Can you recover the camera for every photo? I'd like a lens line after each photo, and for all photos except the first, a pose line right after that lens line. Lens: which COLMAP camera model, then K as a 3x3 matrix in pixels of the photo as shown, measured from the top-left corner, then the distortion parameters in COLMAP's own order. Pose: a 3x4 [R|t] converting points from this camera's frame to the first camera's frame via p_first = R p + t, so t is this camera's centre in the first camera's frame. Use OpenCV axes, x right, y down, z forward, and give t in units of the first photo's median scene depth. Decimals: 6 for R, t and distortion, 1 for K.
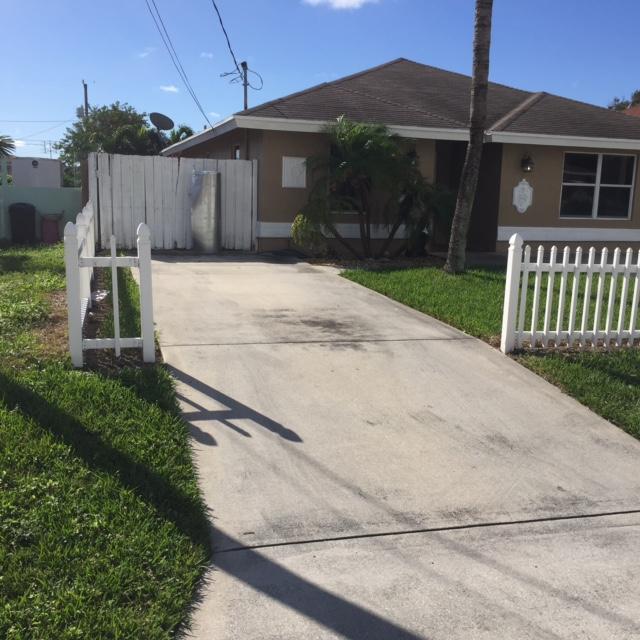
lens RADIAL K [[739.5, 0, 319.0], [0, 739.5, 328.1], [0, 0, 1]] dist [0.052602, -0.037959]
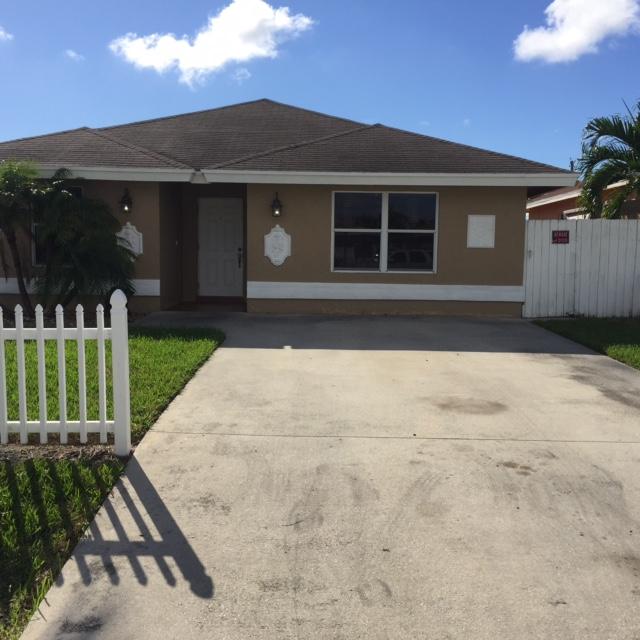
lens RADIAL K [[697.1, 0, 320.0], [0, 697.1, 320.0], [0, 0, 1]] dist [0.148631, -0.500196]
pose [[0.954926, 0.013846, -0.296522, 0.552599], [-0.038503, 0.996251, -0.077475, -0.035645], [0.294337, 0.085400, 0.951878, 0.276944]]
